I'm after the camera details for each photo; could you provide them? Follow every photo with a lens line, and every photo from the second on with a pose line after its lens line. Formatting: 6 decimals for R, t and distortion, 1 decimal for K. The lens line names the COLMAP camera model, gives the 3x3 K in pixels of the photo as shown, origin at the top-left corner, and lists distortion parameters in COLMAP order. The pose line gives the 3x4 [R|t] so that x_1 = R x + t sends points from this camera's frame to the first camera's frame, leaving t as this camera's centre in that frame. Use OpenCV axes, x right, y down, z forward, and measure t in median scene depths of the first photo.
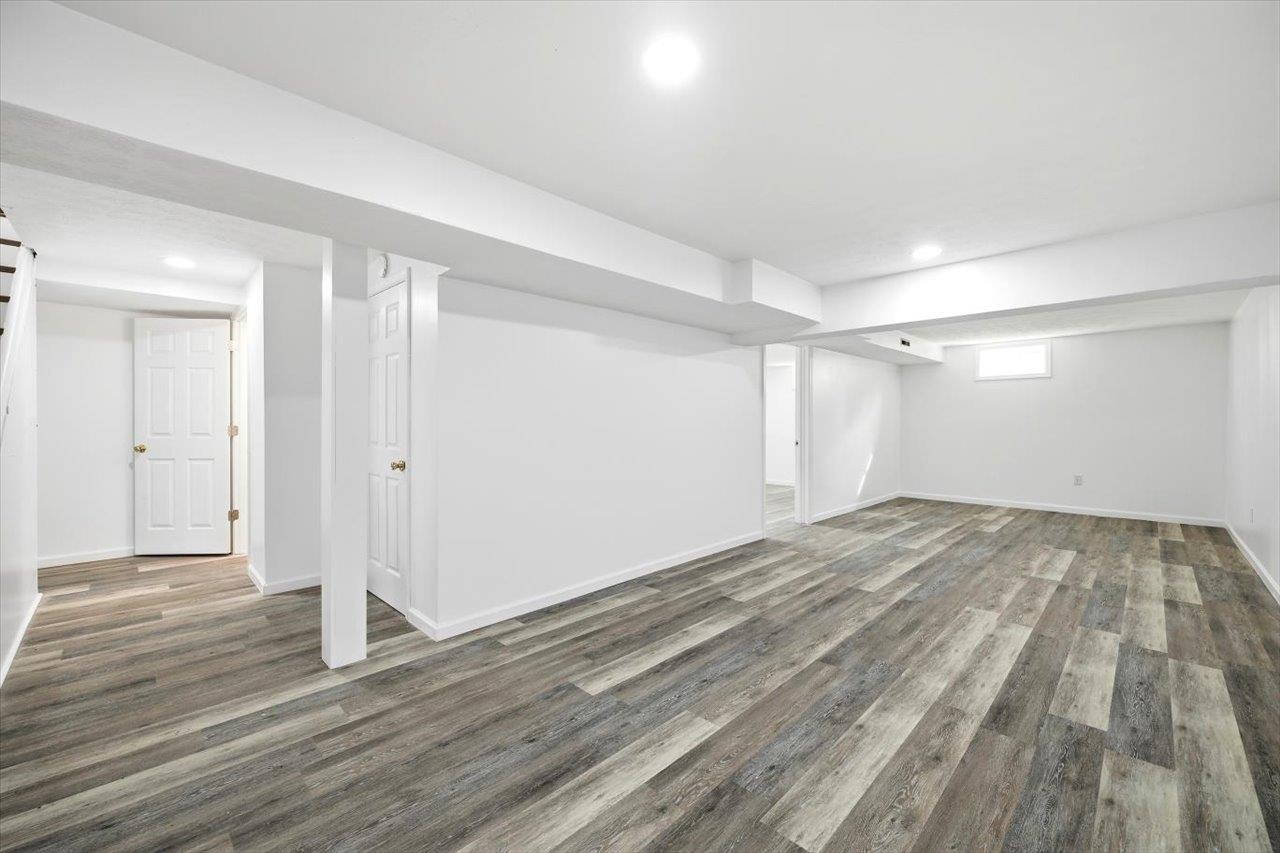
lens RADIAL K [[519.3, 0, 643.2], [0, 519.3, 420.0], [0, 0, 1]] dist [-0.002594, 0.000366]
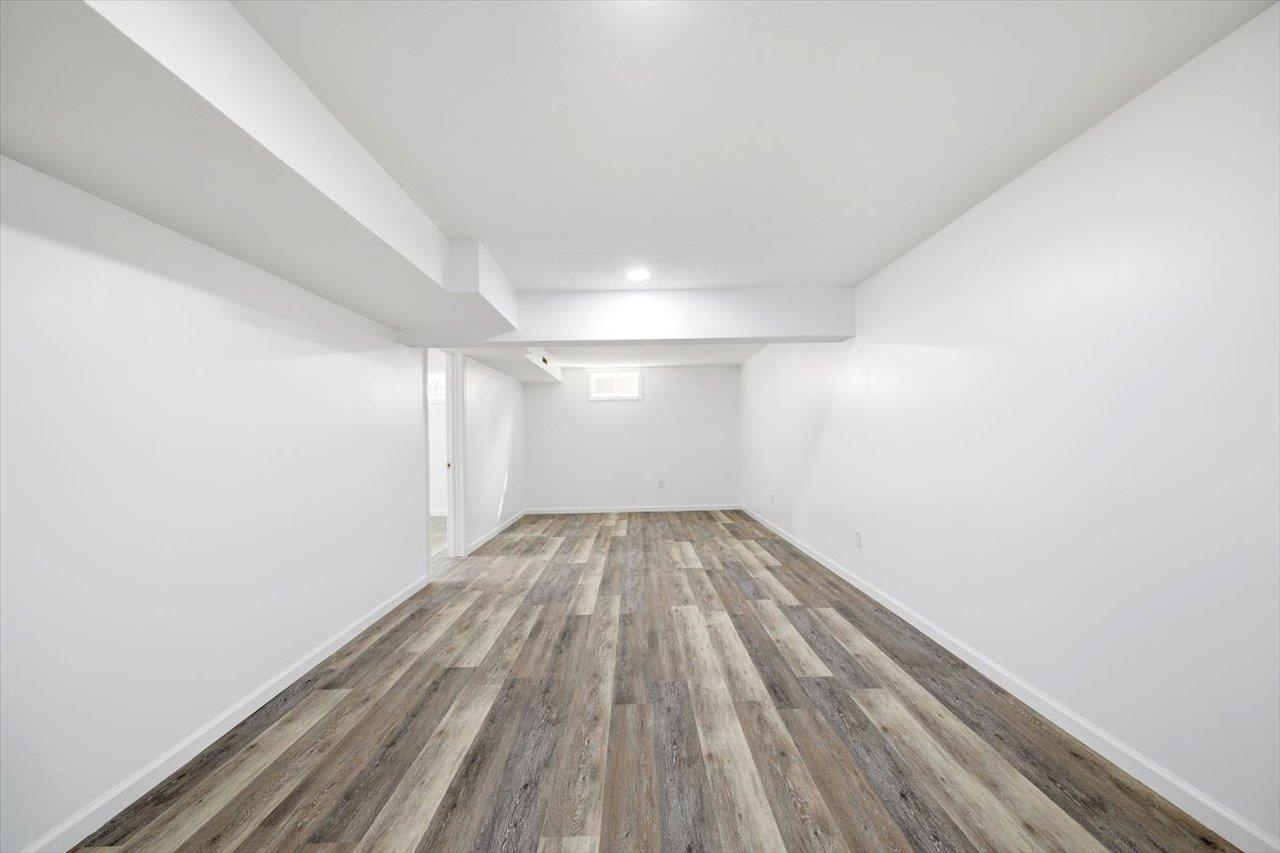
lens RADIAL K [[545.8, 0, 642.9], [0, 545.8, 432.3], [0, 0, 1]] dist [-0.000494, 0.000151]
pose [[0.694431, -0.006898, 0.719526, -0.244224], [0.016523, 0.999843, -0.006362, 0.000022], [-0.719369, 0.016306, 0.694437, 0.242183]]
